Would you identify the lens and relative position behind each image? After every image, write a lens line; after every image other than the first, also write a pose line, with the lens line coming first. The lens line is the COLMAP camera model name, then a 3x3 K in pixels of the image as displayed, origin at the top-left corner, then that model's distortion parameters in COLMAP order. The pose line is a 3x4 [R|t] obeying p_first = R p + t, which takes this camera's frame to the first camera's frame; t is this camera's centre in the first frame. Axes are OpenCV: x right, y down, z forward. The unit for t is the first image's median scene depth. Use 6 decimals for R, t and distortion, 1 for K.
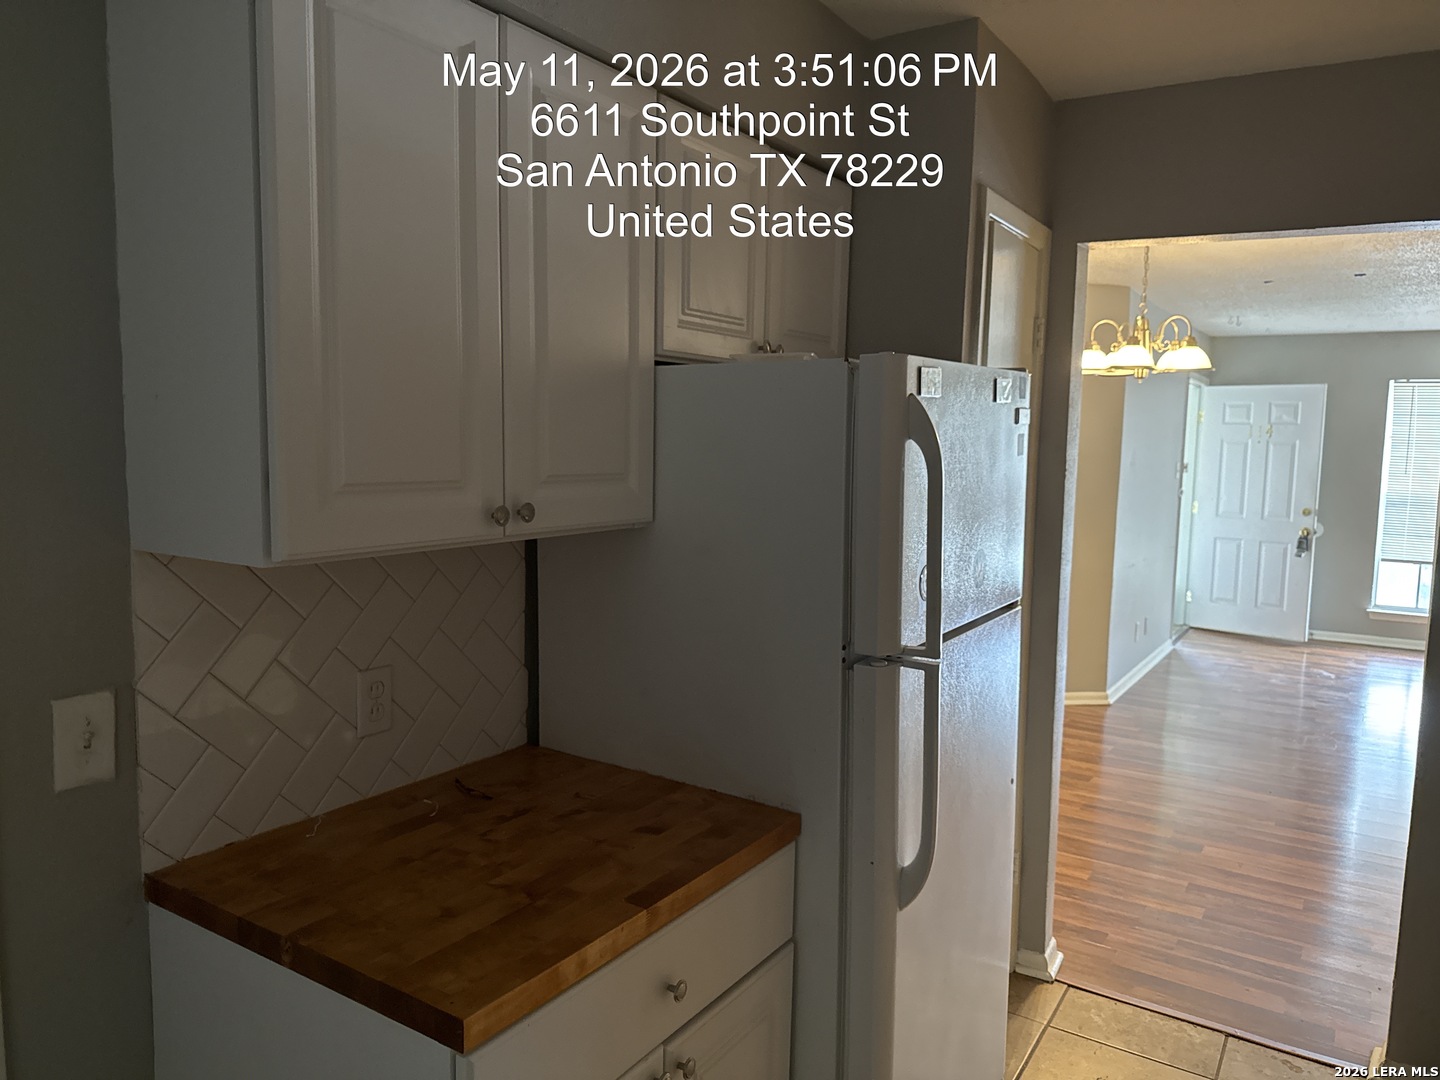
lens RADIAL K [[1044.9, 0, 714.8], [0, 1044.9, 544.1], [0, 0, 1]] dist [0.038185, -0.051267]
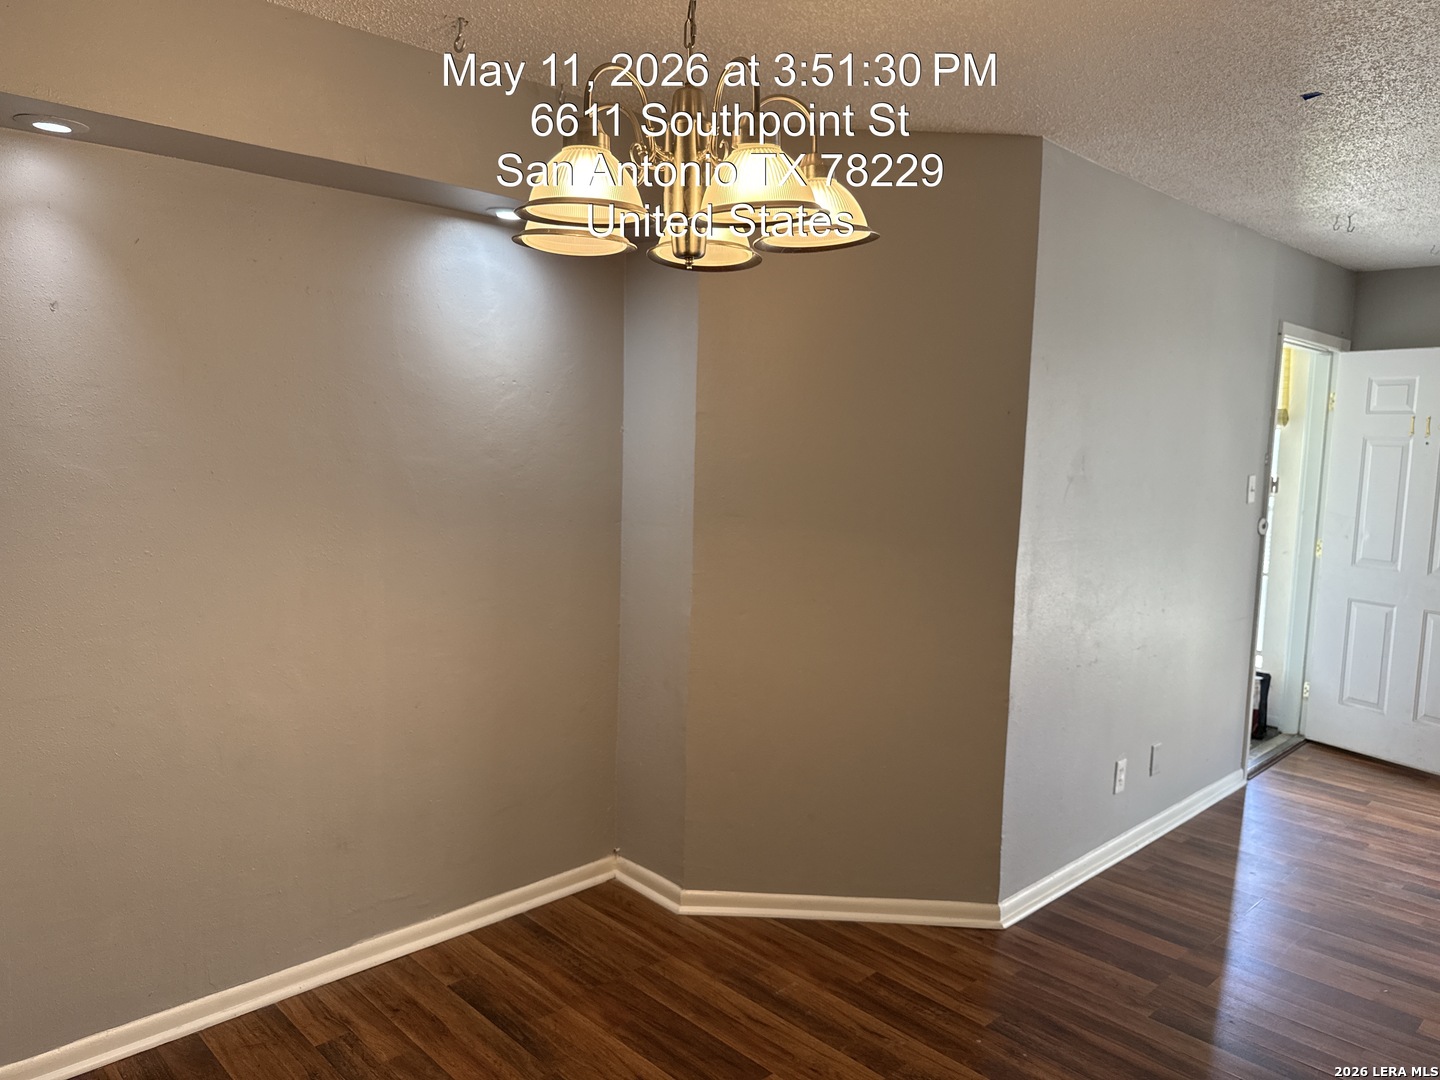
lens RADIAL K [[1044.9, 0, 714.8], [0, 1044.9, 544.1], [0, 0, 1]] dist [0.038185, -0.051267]
pose [[0.975244, 0.033863, -0.218523, 0.255563], [-0.033195, 0.999426, 0.006727, -0.031114], [0.218625, 0.000693, 0.975809, 0.331969]]
